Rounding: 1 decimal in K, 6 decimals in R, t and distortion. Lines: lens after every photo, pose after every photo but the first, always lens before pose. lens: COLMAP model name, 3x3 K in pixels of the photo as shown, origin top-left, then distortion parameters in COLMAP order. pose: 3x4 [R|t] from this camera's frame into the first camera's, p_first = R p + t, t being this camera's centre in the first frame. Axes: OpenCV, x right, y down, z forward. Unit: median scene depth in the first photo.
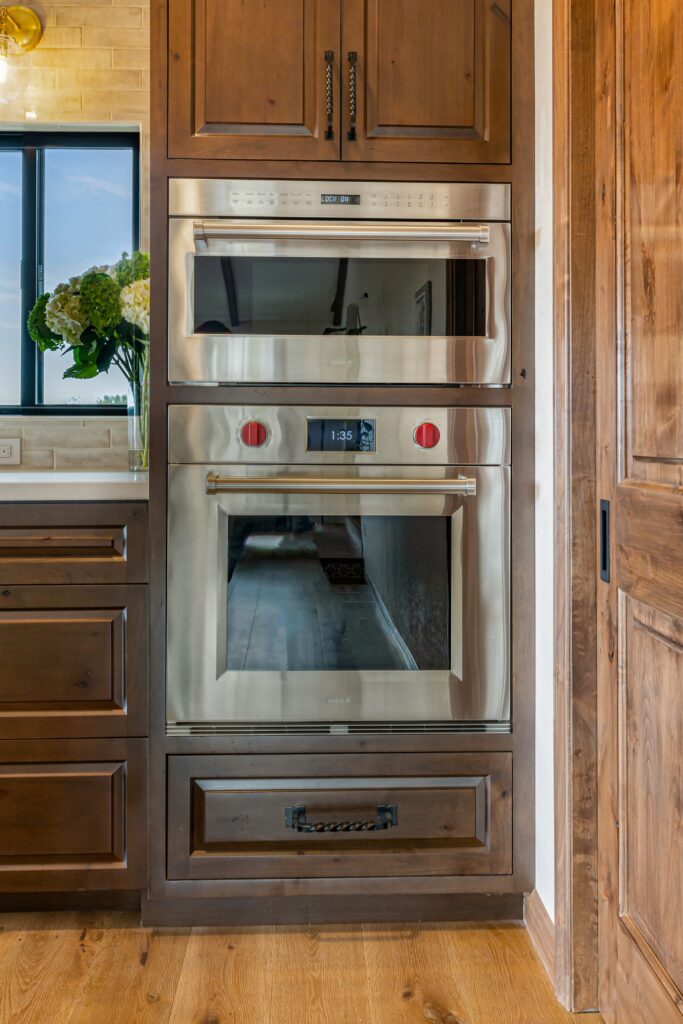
lens RADIAL K [[909.2, 0, 341.3], [0, 909.2, 431.0], [0, 0, 1]] dist [0.001192, -0.010976]
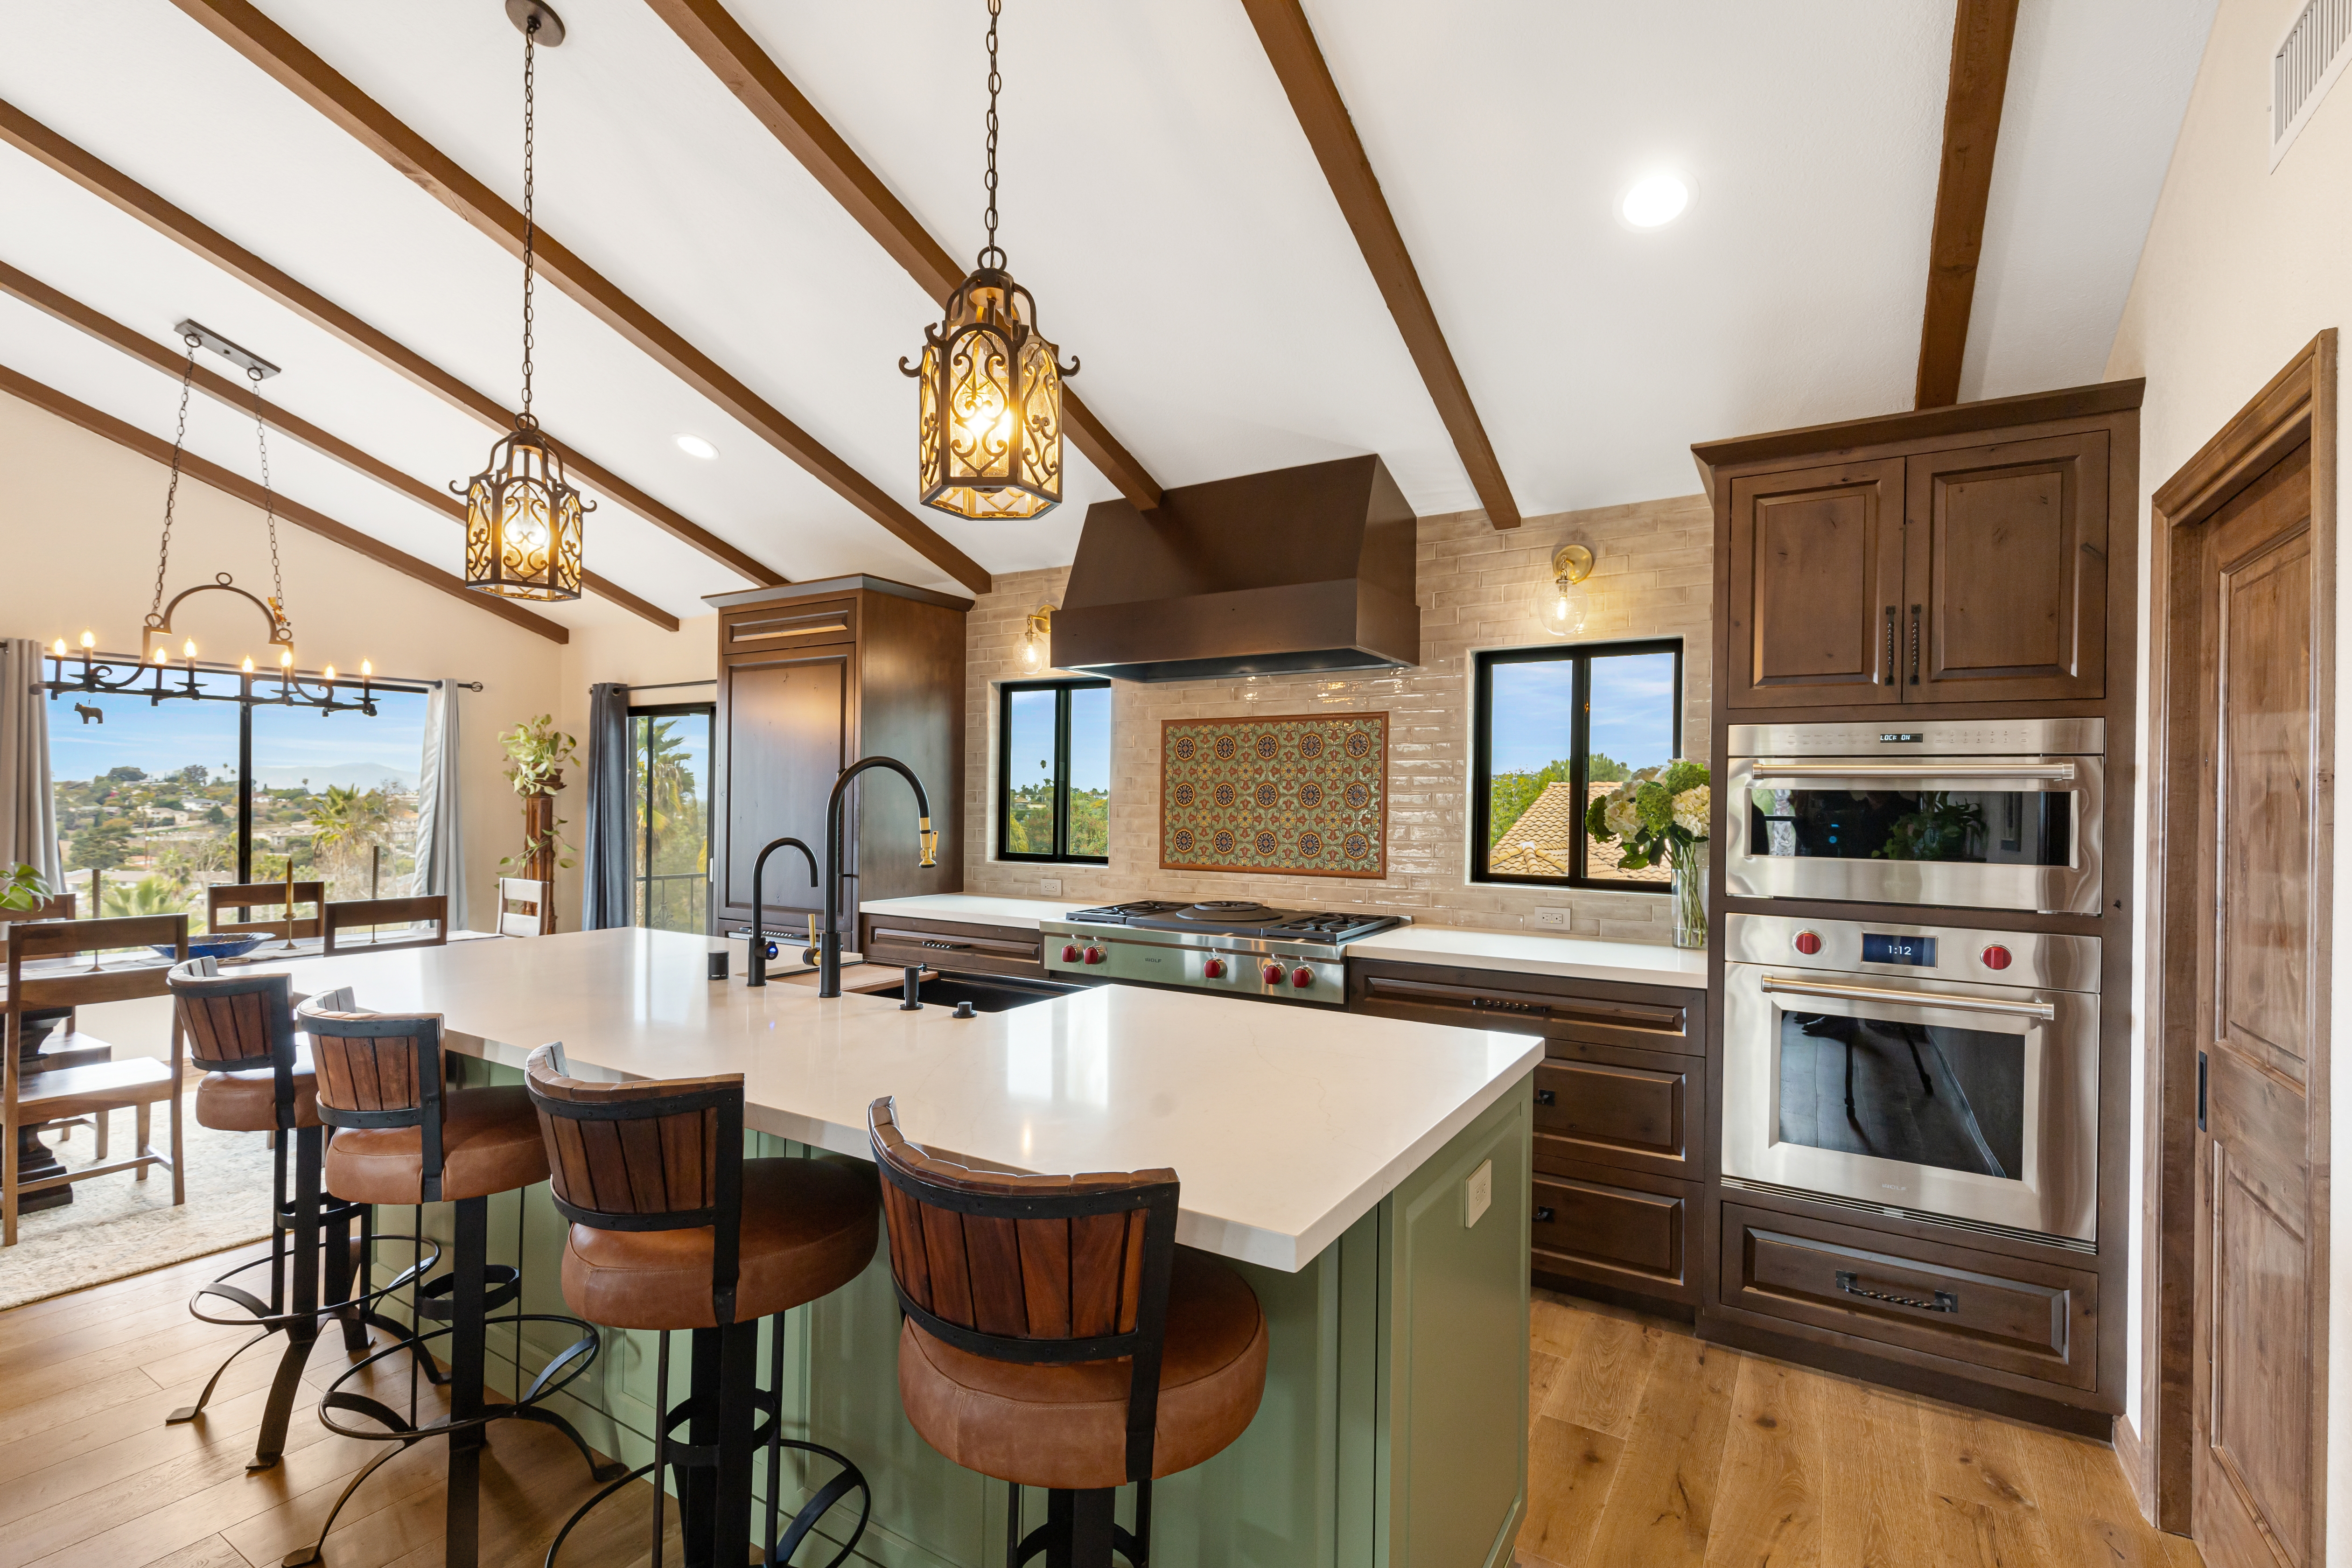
lens RADIAL K [[1058.8, 0, 1173.2], [0, 1058.8, 804.6], [0, 0, 1]] dist [0.003456, 0.000062]
pose [[0.826451, 0.010928, -0.562903, -0.005471], [-0.007986, 0.999939, 0.007687, -0.177765], [0.562953, -0.001858, 0.826487, -0.579753]]
